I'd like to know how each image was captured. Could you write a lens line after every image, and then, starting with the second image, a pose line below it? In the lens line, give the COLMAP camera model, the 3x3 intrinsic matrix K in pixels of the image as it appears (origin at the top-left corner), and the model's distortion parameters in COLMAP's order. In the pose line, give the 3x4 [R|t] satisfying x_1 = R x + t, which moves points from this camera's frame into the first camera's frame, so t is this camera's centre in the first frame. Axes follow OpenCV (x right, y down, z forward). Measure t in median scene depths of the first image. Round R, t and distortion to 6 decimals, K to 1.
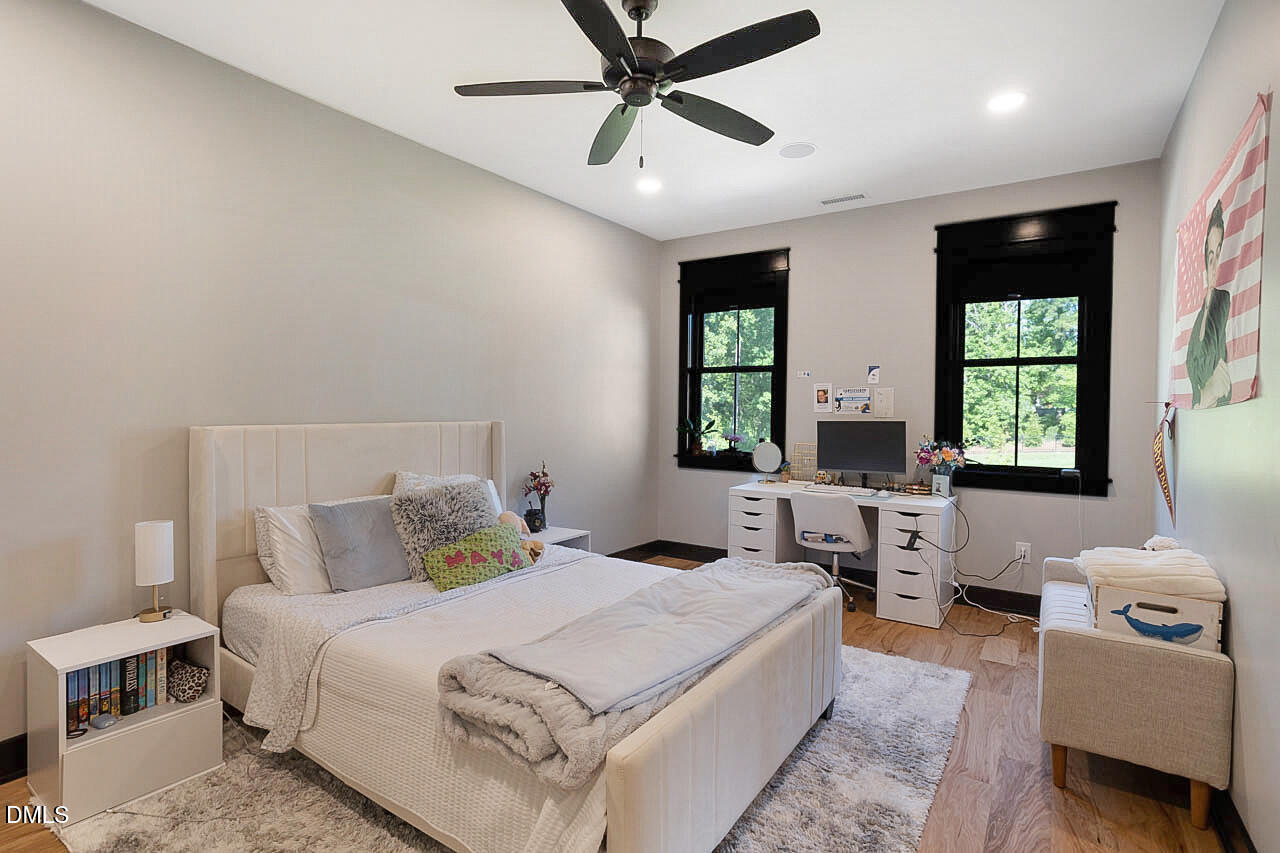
lens RADIAL K [[613.2, 0, 648.2], [0, 613.2, 425.1], [0, 0, 1]] dist [-0.037365, 0.007620]
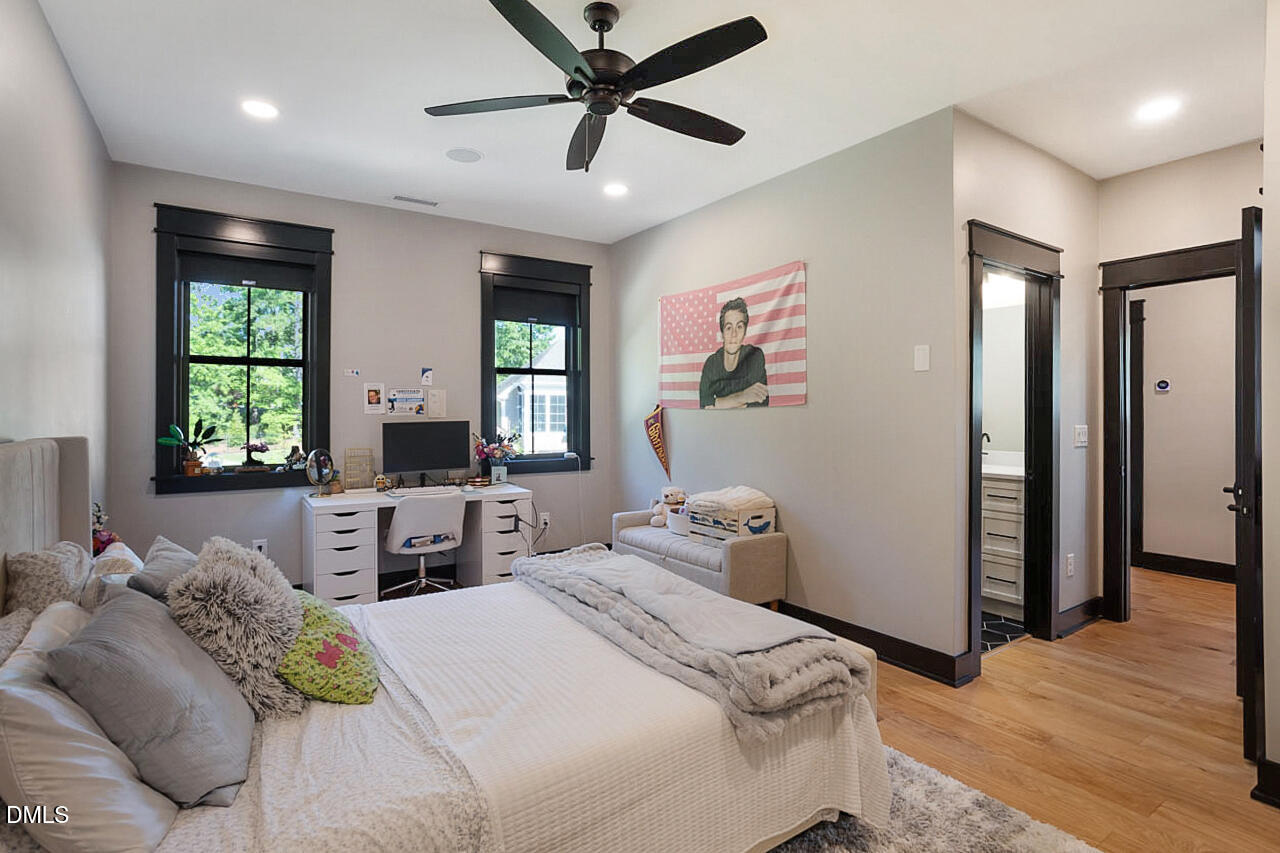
lens RADIAL K [[613.2, 0, 650.1], [0, 613.2, 415.0], [0, 0, 1]] dist [-0.037365, 0.007620]
pose [[0.371109, -0.014576, 0.928475, -0.470945], [0.029515, 0.999557, 0.003895, -0.011191], [-0.928120, 0.025959, 0.371375, 0.280994]]
